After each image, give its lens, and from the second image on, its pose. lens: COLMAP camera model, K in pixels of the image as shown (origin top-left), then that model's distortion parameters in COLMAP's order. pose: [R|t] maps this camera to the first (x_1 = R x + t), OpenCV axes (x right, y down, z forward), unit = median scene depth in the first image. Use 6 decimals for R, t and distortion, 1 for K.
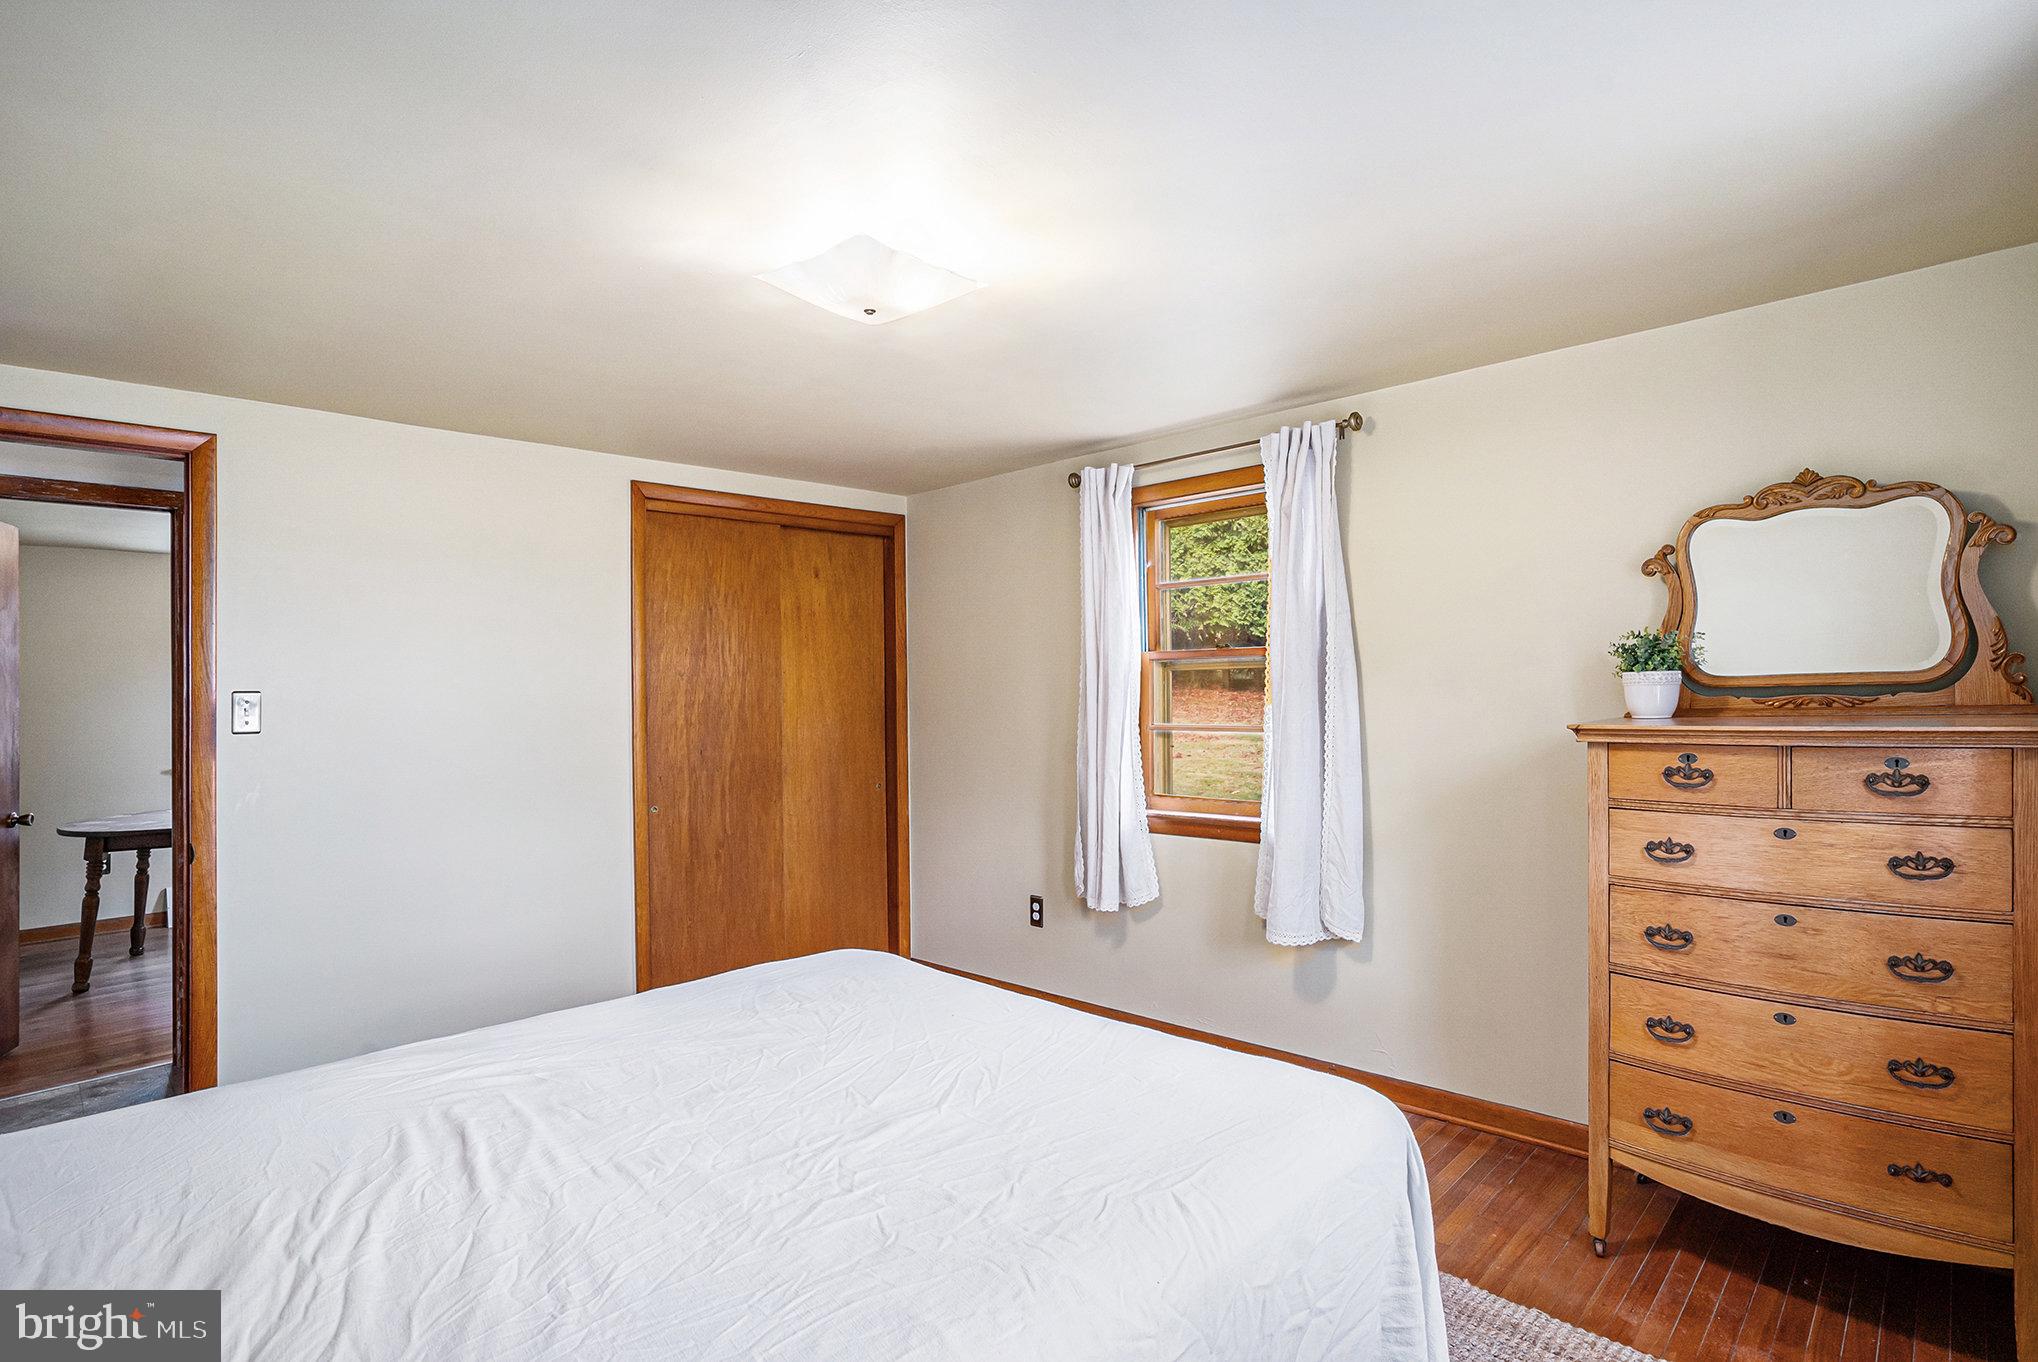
lens RADIAL K [[1009.0, 0, 1005.2], [0, 1009.0, 668.8], [0, 0, 1]] dist [-0.073531, 0.035973]
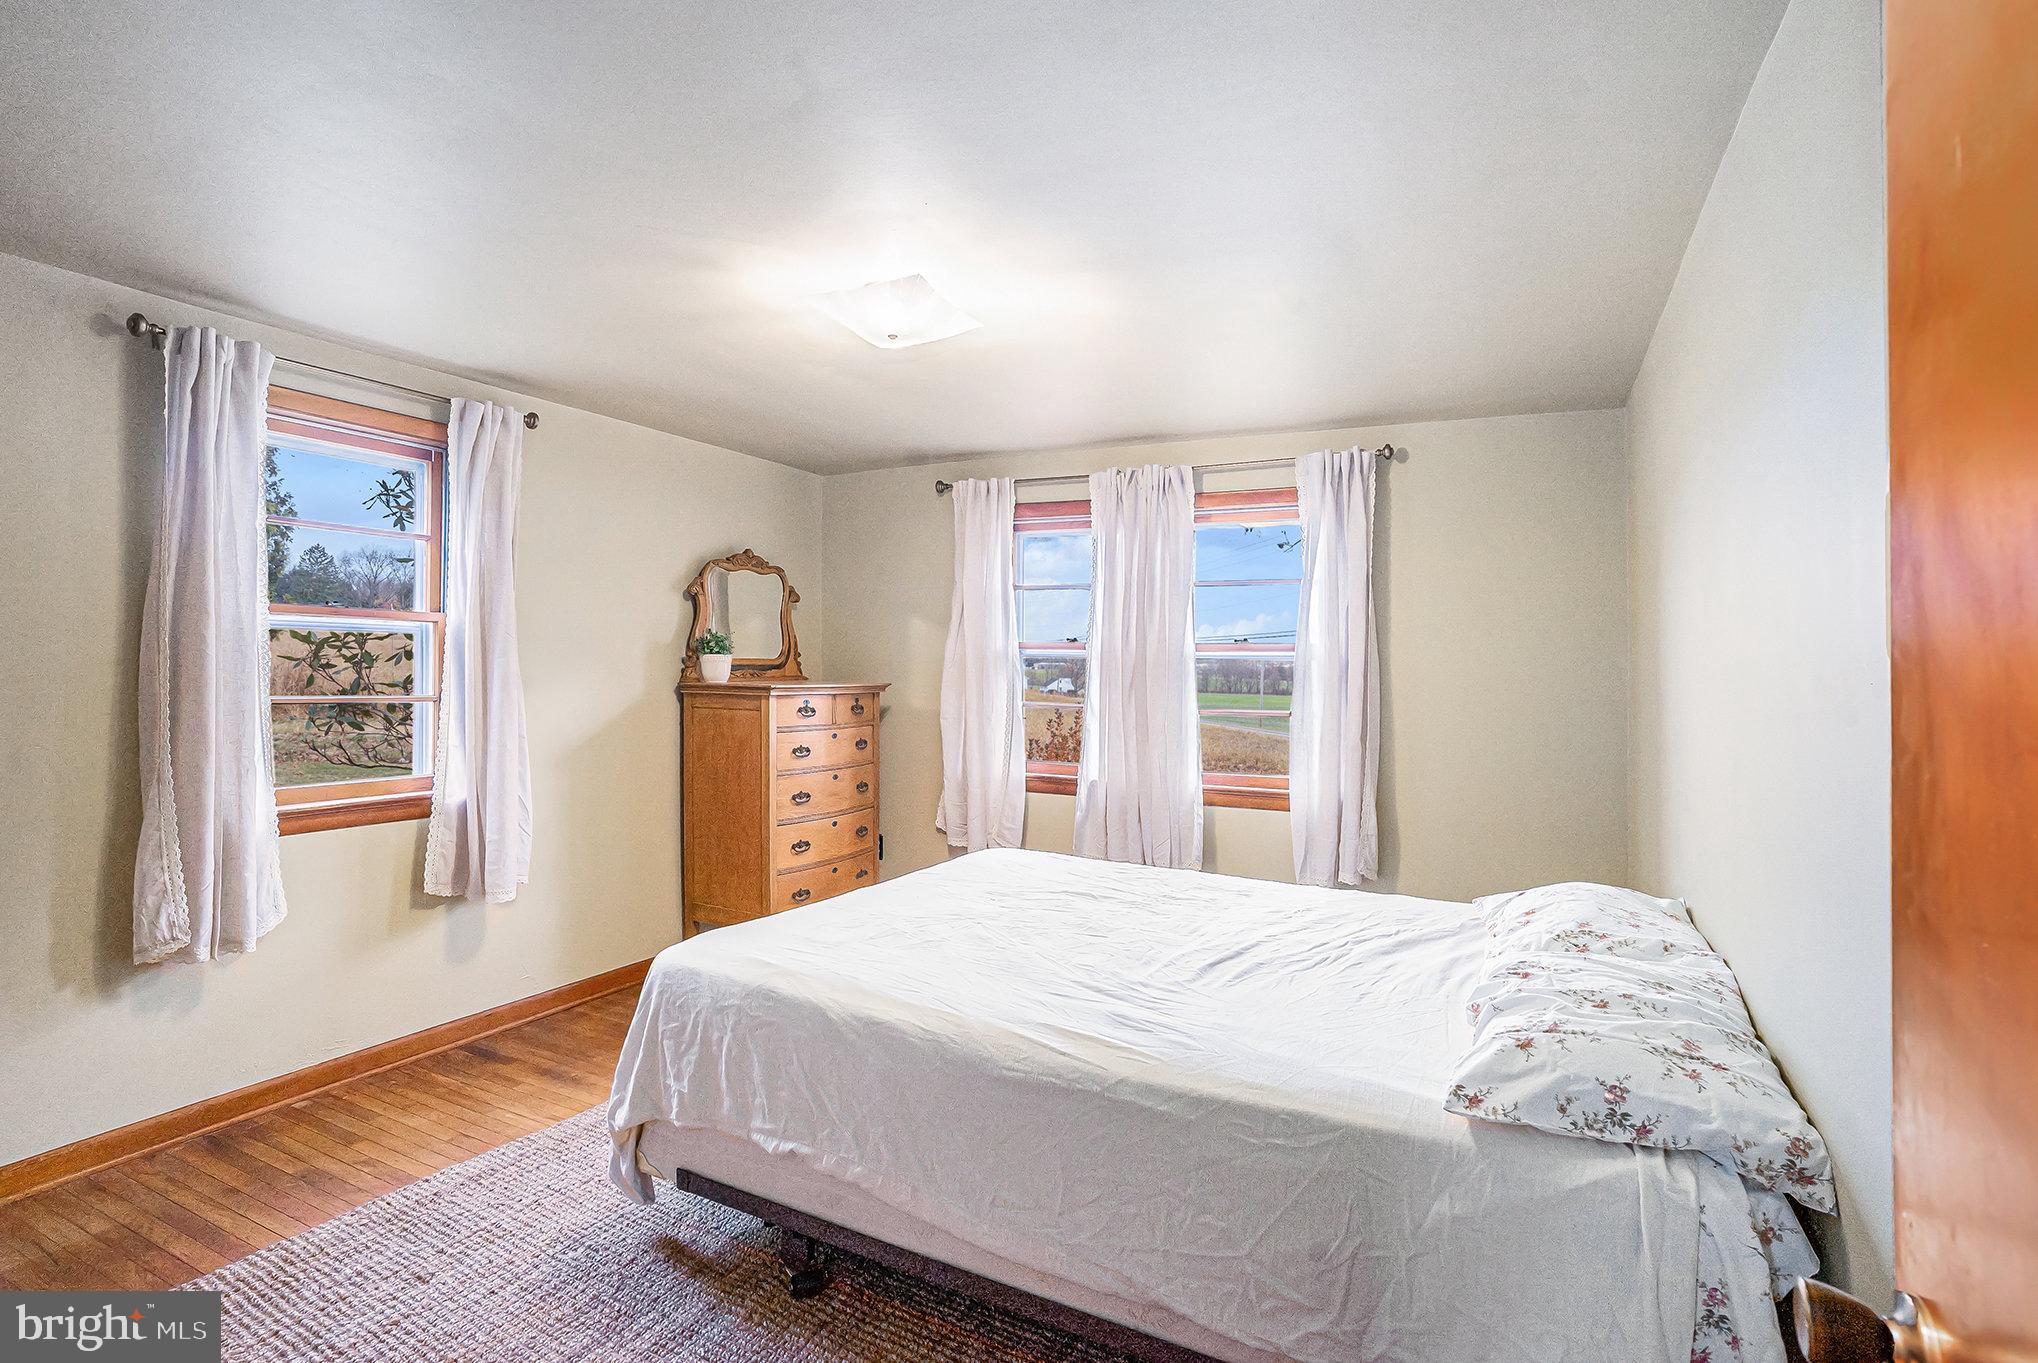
lens RADIAL K [[1009.0, 0, 1005.2], [0, 1009.0, 669.3], [0, 0, 1]] dist [-0.073531, 0.035973]
pose [[-0.286446, 0.013982, 0.957994, -1.306864], [-0.030777, 0.999243, -0.023787, 0.062613], [-0.957602, -0.036298, -0.285799, 1.204808]]
